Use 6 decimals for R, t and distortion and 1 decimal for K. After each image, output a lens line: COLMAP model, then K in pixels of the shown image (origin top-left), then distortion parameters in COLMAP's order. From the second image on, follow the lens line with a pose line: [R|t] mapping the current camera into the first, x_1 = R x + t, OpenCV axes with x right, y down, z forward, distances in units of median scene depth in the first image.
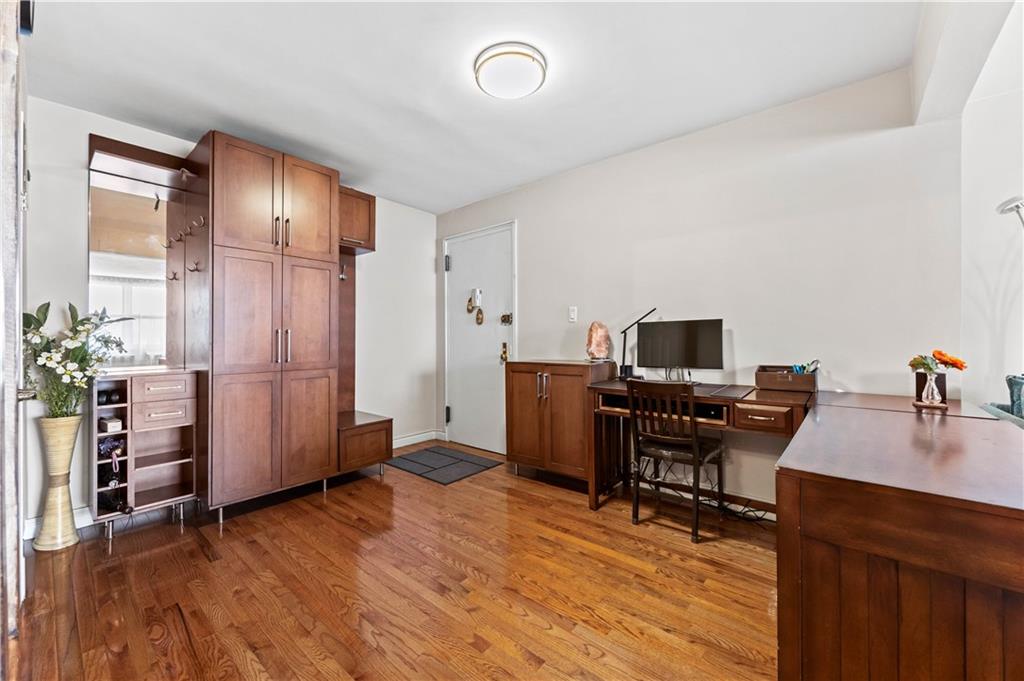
lens RADIAL K [[393.7, 0, 504.6], [0, 393.7, 337.9], [0, 0, 1]] dist [0.001622, -0.000100]
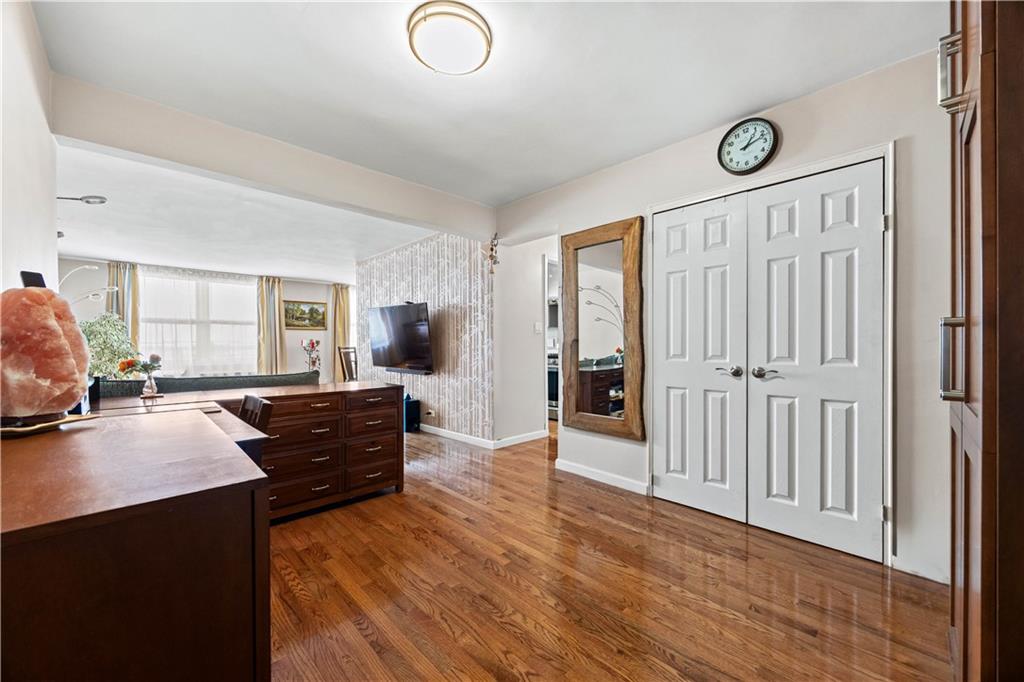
lens RADIAL K [[393.7, 0, 512.4], [0, 393.7, 343.5], [0, 0, 1]] dist [0.001622, -0.000100]
pose [[-0.996044, 0.006436, 0.088623, -0.221299], [0.006627, 0.999976, 0.001862, 0.005785], [-0.088609, 0.002441, -0.996063, 2.117312]]
